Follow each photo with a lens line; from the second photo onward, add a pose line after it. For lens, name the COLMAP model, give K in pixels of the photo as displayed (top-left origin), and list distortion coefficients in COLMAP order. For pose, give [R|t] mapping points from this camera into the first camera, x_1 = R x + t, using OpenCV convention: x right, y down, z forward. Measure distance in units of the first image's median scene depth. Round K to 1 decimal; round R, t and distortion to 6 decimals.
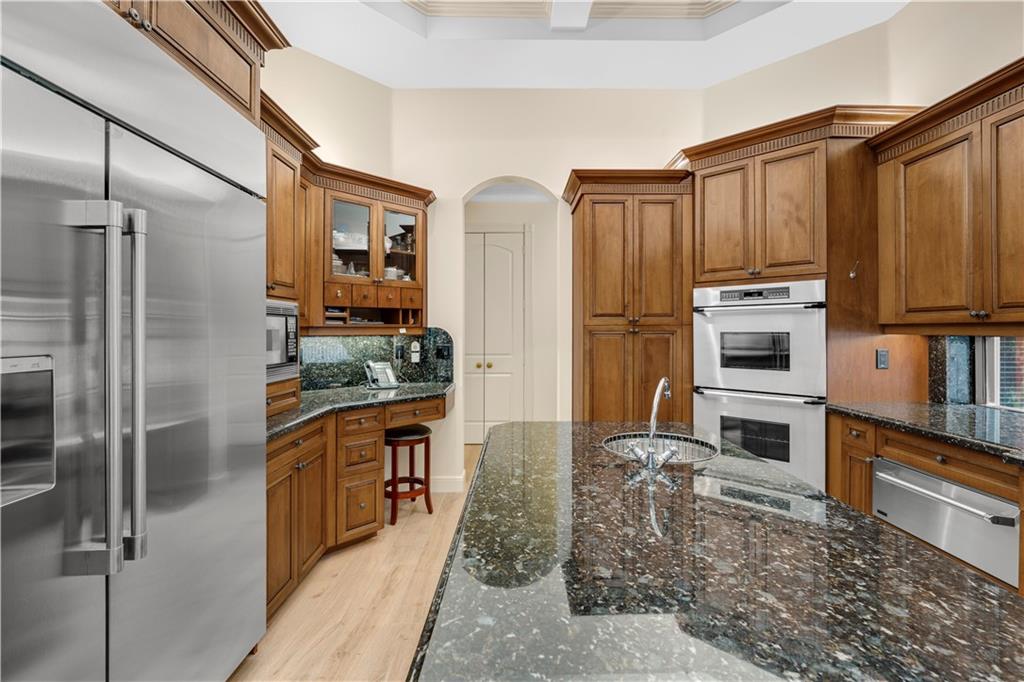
lens RADIAL K [[442.4, 0, 513.1], [0, 442.4, 329.9], [0, 0, 1]] dist [-0.011541, 0.000205]
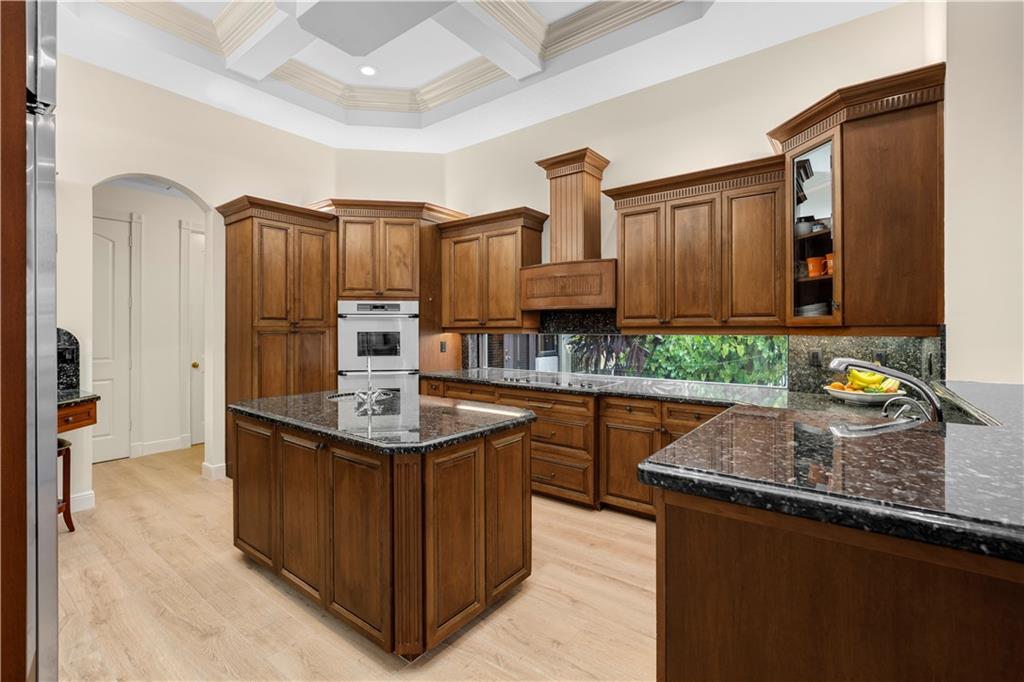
lens RADIAL K [[442.4, 0, 513.1], [0, 442.4, 329.9], [0, 0, 1]] dist [-0.011541, 0.000205]
pose [[0.613211, 0.000926, 0.789919, -0.399674], [-0.001850, 0.999998, 0.000263, -0.003403], [-0.789917, -0.001623, 0.613211, -0.327398]]
